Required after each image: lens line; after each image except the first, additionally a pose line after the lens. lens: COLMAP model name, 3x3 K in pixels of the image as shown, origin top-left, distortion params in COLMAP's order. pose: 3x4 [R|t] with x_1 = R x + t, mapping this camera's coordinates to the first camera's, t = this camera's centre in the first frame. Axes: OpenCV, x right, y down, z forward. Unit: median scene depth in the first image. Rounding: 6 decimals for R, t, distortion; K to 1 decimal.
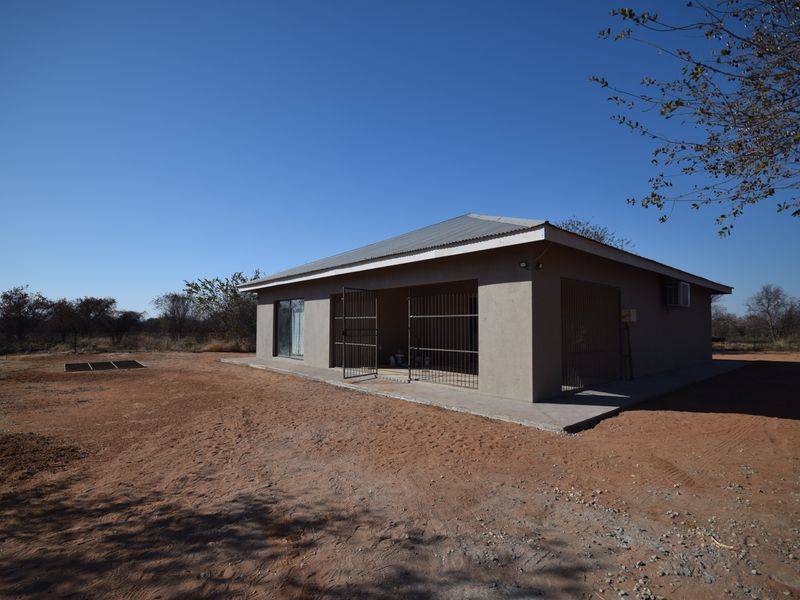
lens RADIAL K [[390.5, 0, 397.6], [0, 390.5, 305.8], [0, 0, 1]] dist [-0.003412, -0.001133]
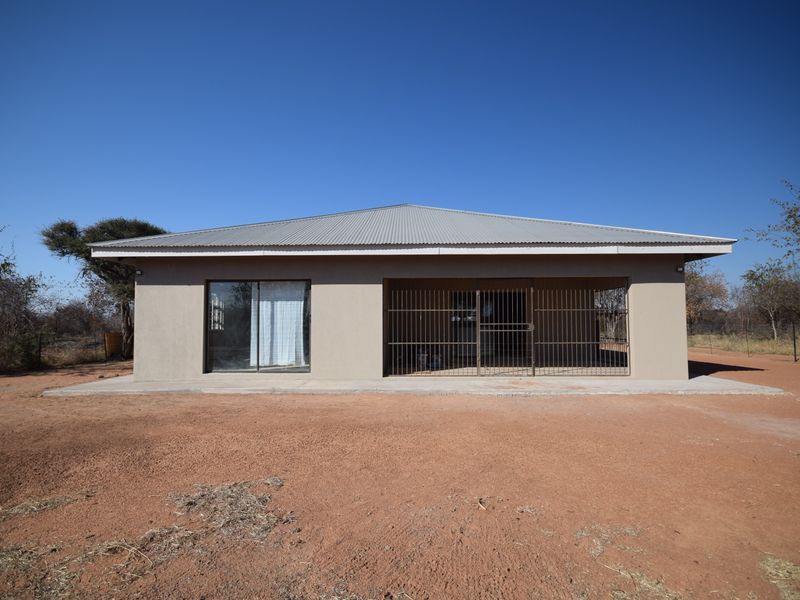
lens RADIAL K [[390.5, 0, 397.6], [0, 390.5, 305.8], [0, 0, 1]] dist [-0.003412, -0.001133]
pose [[0.694800, 0.021544, 0.718880, -0.695448], [-0.027300, 0.999621, -0.003572, 0.024105], [-0.718684, -0.017143, 0.695125, 0.461962]]
